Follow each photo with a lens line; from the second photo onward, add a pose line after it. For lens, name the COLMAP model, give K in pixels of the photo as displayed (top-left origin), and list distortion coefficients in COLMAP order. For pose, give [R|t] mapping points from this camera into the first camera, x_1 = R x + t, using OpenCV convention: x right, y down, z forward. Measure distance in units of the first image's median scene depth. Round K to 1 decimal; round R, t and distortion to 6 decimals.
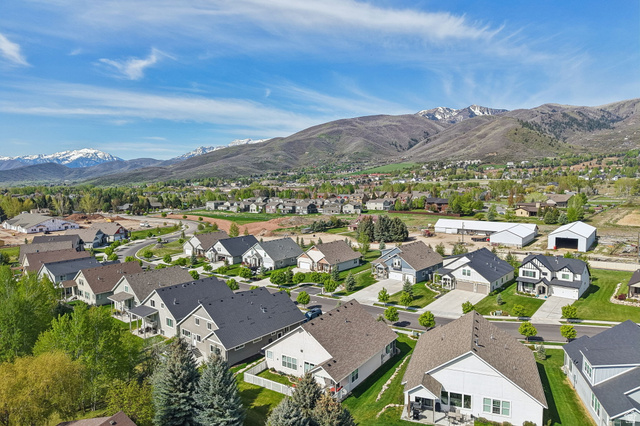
lens RADIAL K [[438.4, 0, 303.8], [0, 438.4, 213.3], [0, 0, 1]] dist [0.019314, -0.003432]
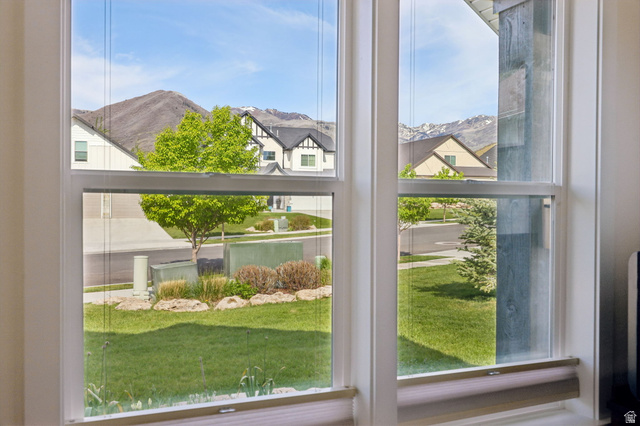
lens RADIAL K [[606.1, 0, 320.0], [0, 606.1, 213.0], [0, 0, 1]] dist [0.008202, 0.000191]
pose [[0.484237, -0.002924, 0.874932, 0.068266], [0.078135, 0.996143, -0.039915, 0.142974], [-0.871441, 0.087691, 0.482598, 0.478505]]
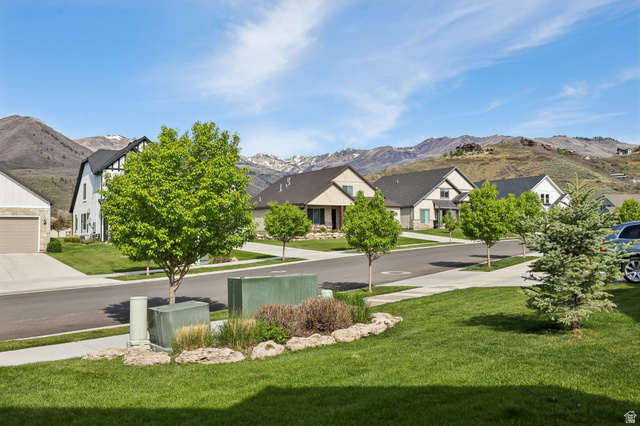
lens RADIAL K [[606.1, 0, 320.0], [0, 606.1, 213.0], [0, 0, 1]] dist [0.008202, 0.000191]
pose [[0.291072, 0.040497, 0.955844, 0.069250], [0.099175, 0.992444, -0.072248, 0.141221], [-0.951547, 0.115825, 0.284856, 0.500424]]
